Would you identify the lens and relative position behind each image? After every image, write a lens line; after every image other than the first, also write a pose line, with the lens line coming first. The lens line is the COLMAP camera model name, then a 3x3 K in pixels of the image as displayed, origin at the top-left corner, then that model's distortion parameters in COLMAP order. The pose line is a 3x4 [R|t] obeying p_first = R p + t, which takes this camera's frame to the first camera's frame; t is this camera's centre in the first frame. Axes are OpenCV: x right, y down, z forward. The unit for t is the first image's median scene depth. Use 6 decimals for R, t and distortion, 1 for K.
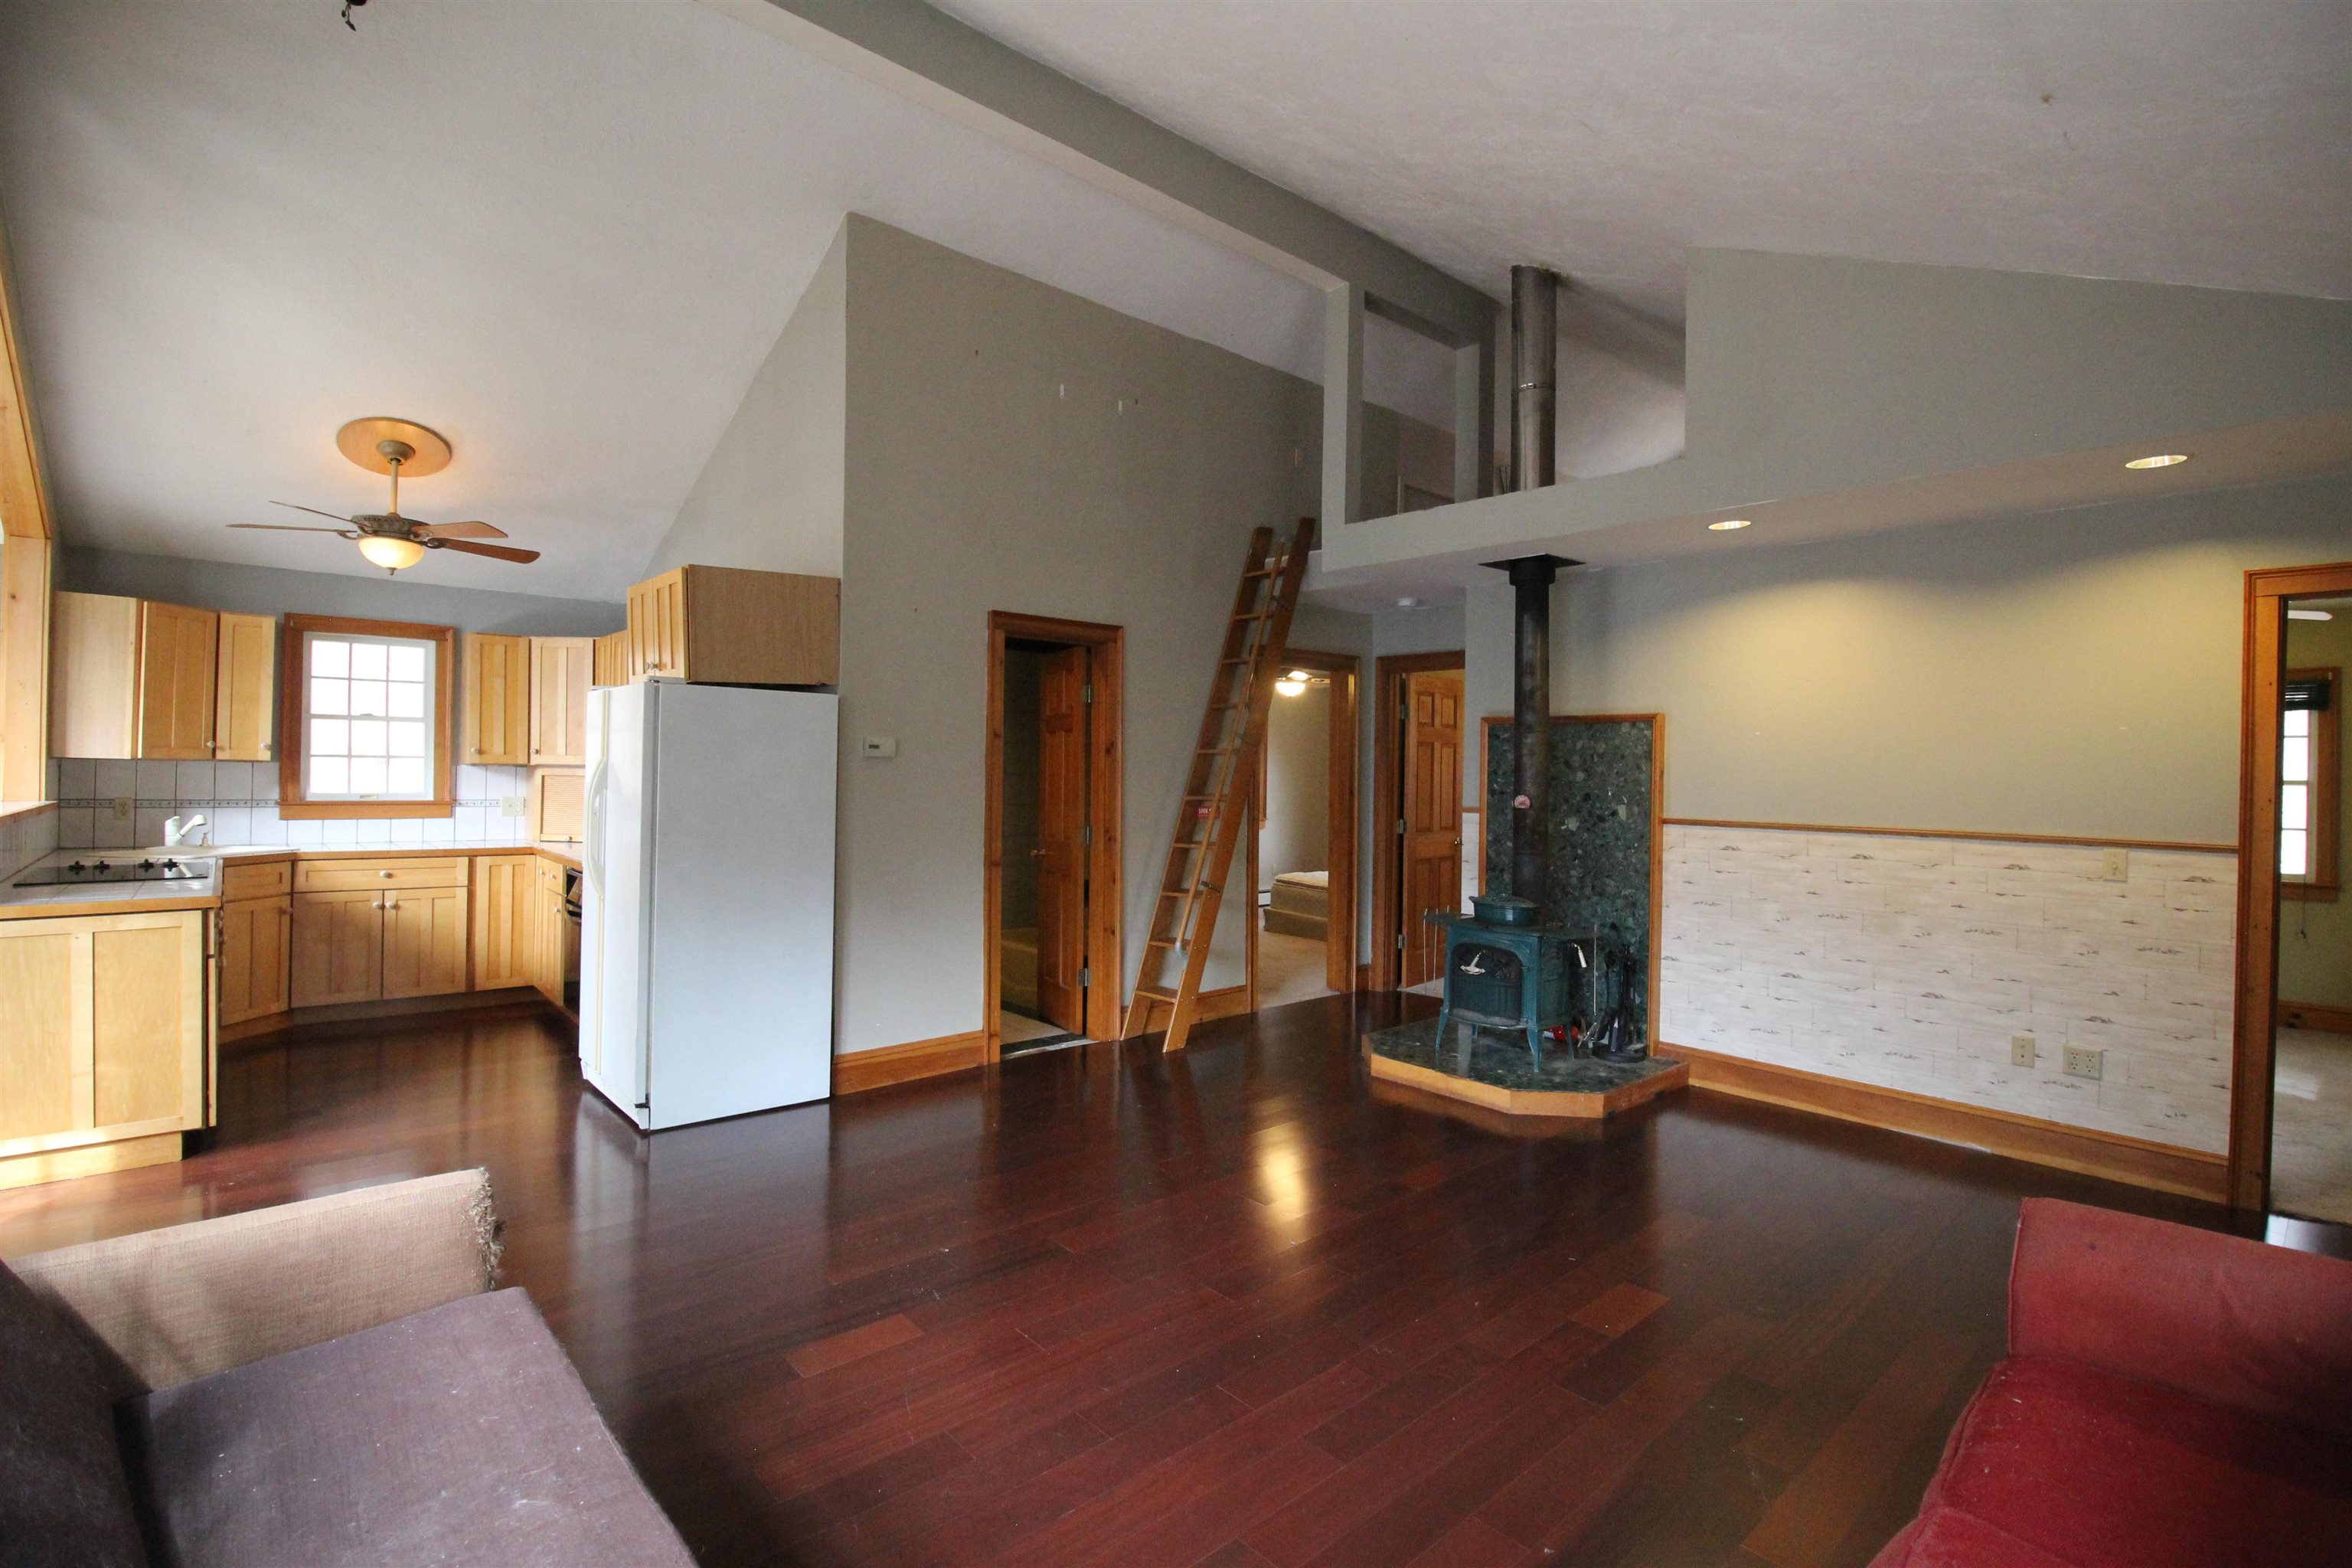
lens RADIAL K [[1091.7, 0, 1177.8], [0, 1091.7, 769.6], [0, 0, 1]] dist [-0.008936, -0.007225]
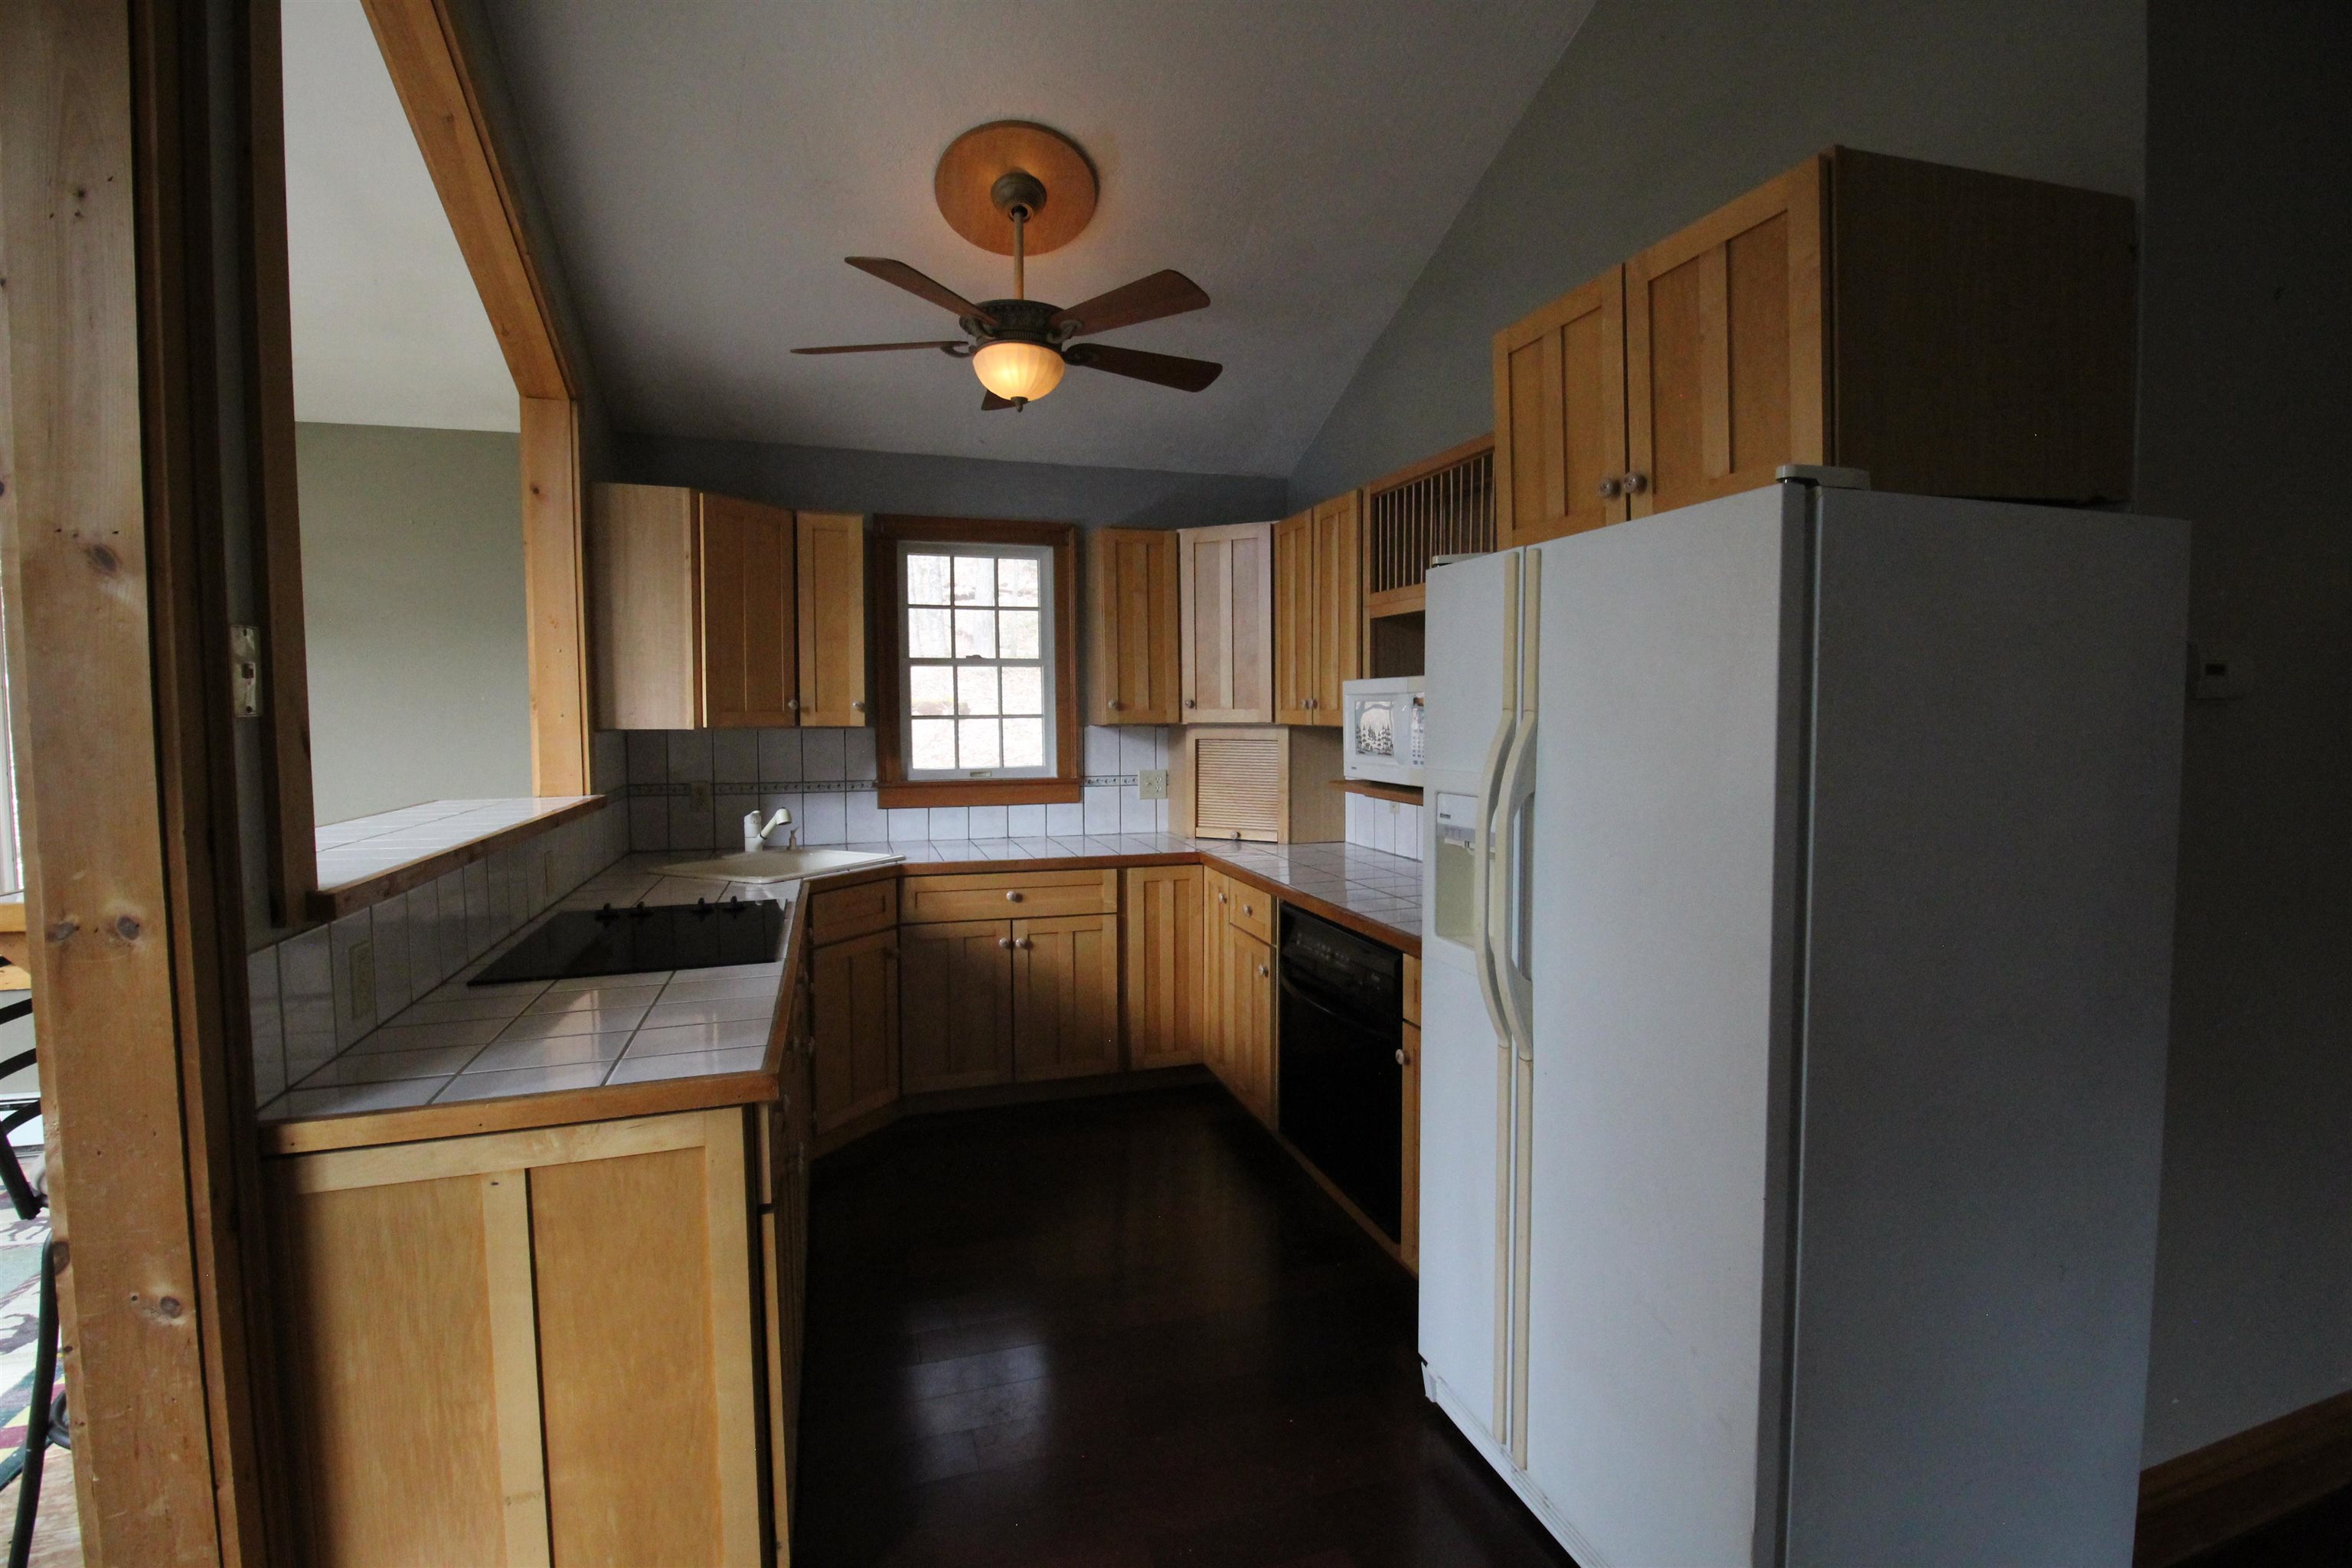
lens RADIAL K [[1091.7, 0, 1181.8], [0, 1091.7, 777.0], [0, 0, 1]] dist [-0.008936, -0.007225]
pose [[0.914361, 0.003420, -0.404885, -0.368432], [0.020790, 0.998249, 0.055383, -0.010374], [0.404366, -0.059058, 0.912689, 0.439720]]
